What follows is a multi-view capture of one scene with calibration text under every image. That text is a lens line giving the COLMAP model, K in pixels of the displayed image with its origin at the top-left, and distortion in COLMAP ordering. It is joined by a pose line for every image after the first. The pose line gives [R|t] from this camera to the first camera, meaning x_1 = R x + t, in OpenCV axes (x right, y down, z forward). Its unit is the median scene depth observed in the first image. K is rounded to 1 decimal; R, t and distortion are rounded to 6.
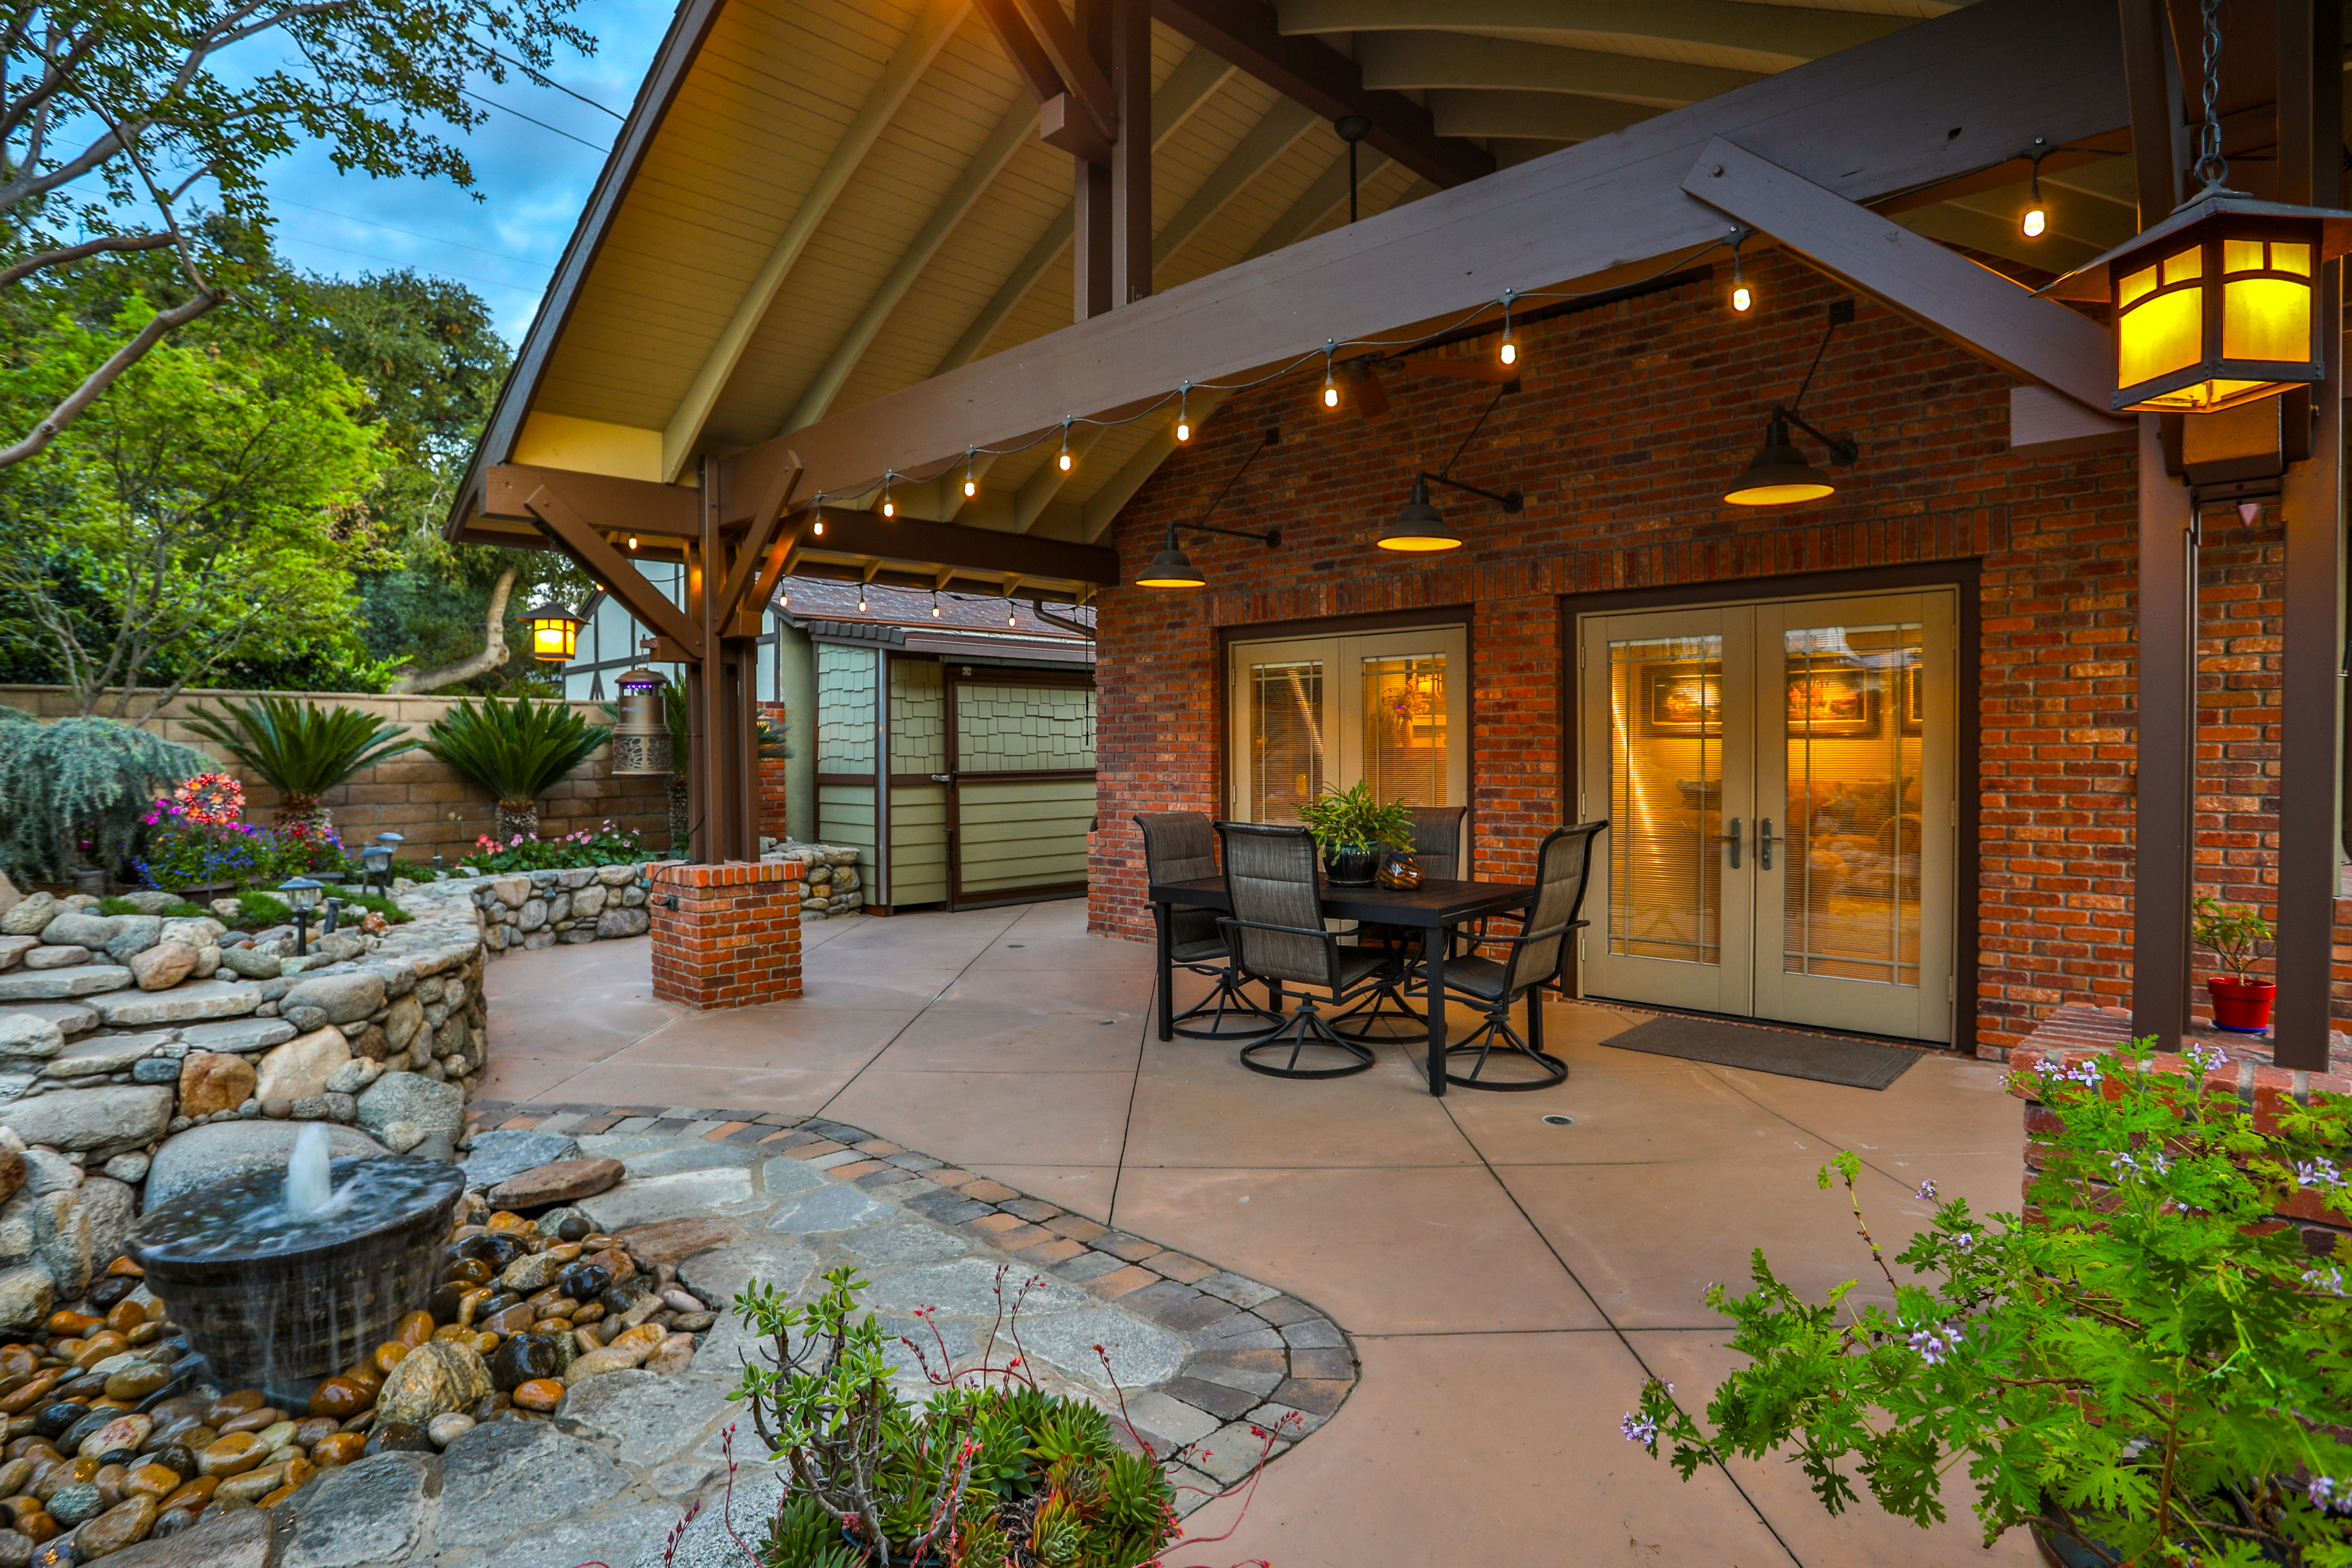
lens RADIAL K [[1196.0, 0, 1181.0], [0, 1196.0, 771.5], [0, 0, 1]] dist [-0.044157, 0.000847]
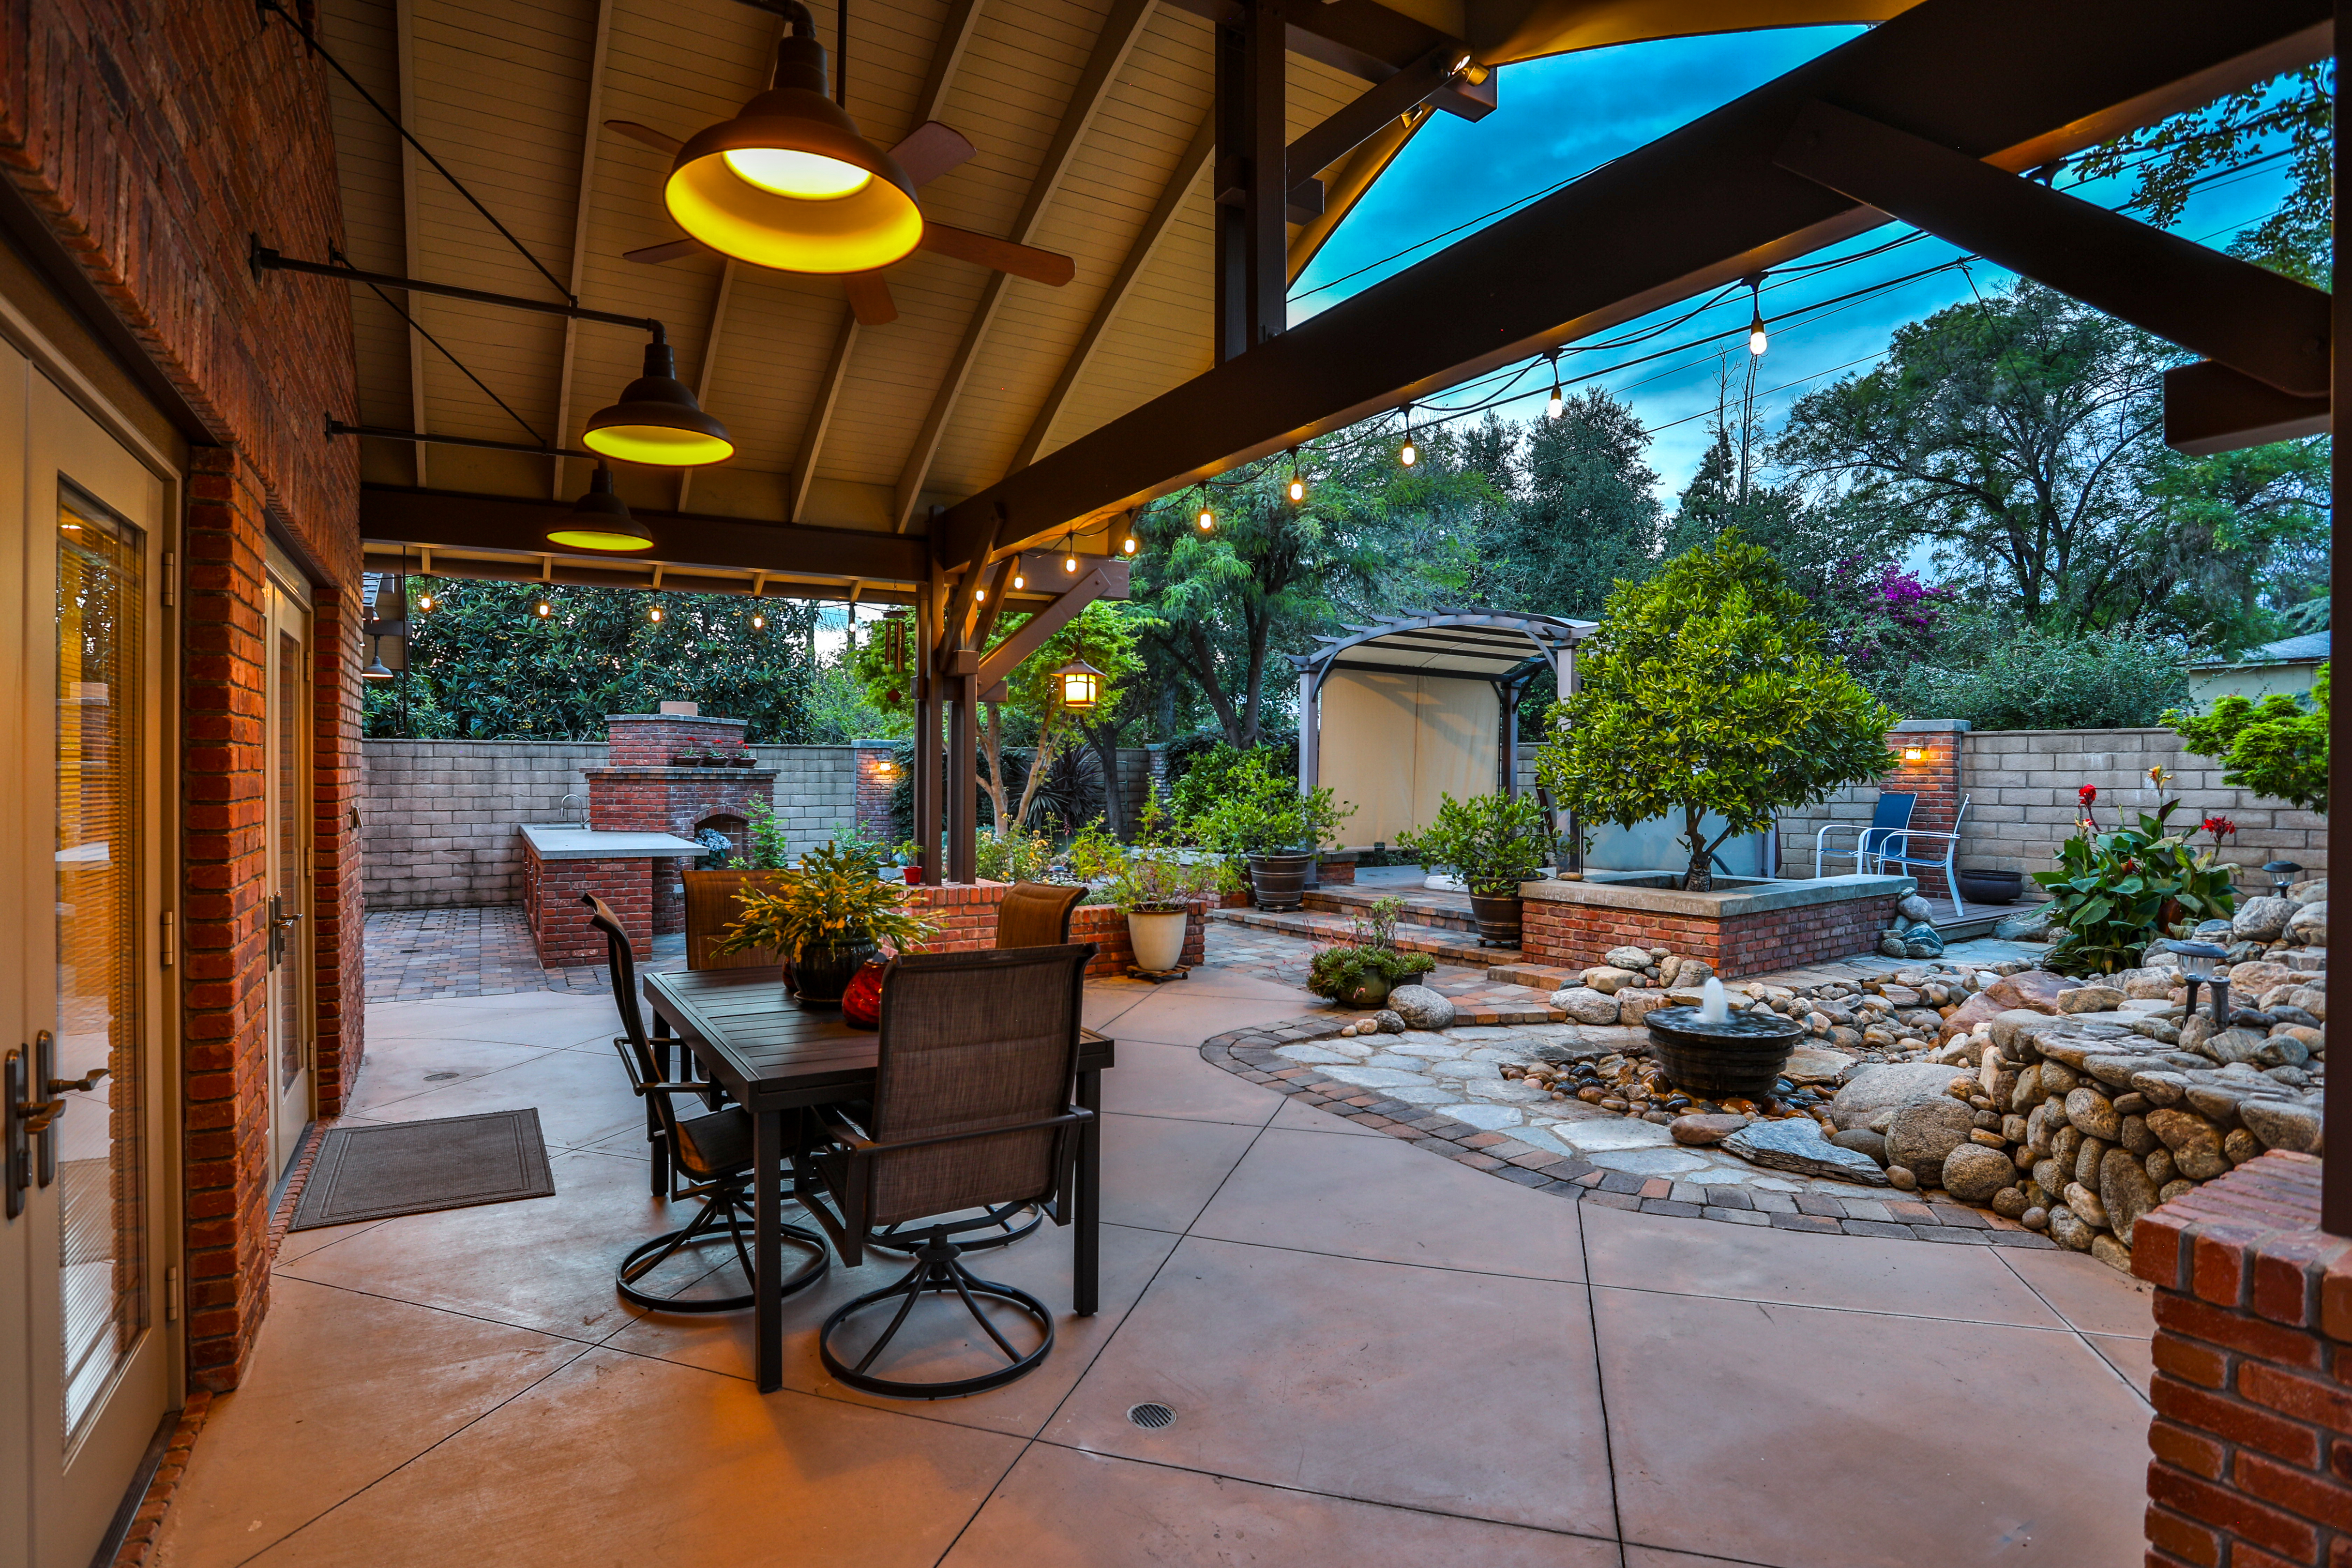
lens RADIAL K [[1196.0, 0, 1181.0], [0, 1196.0, 771.5], [0, 0, 1]] dist [-0.044157, 0.000847]
pose [[-0.963815, 0.001523, 0.266567, -0.302540], [0.008027, 0.999696, 0.023312, -0.065236], [-0.266450, 0.024608, -0.963535, 2.252642]]
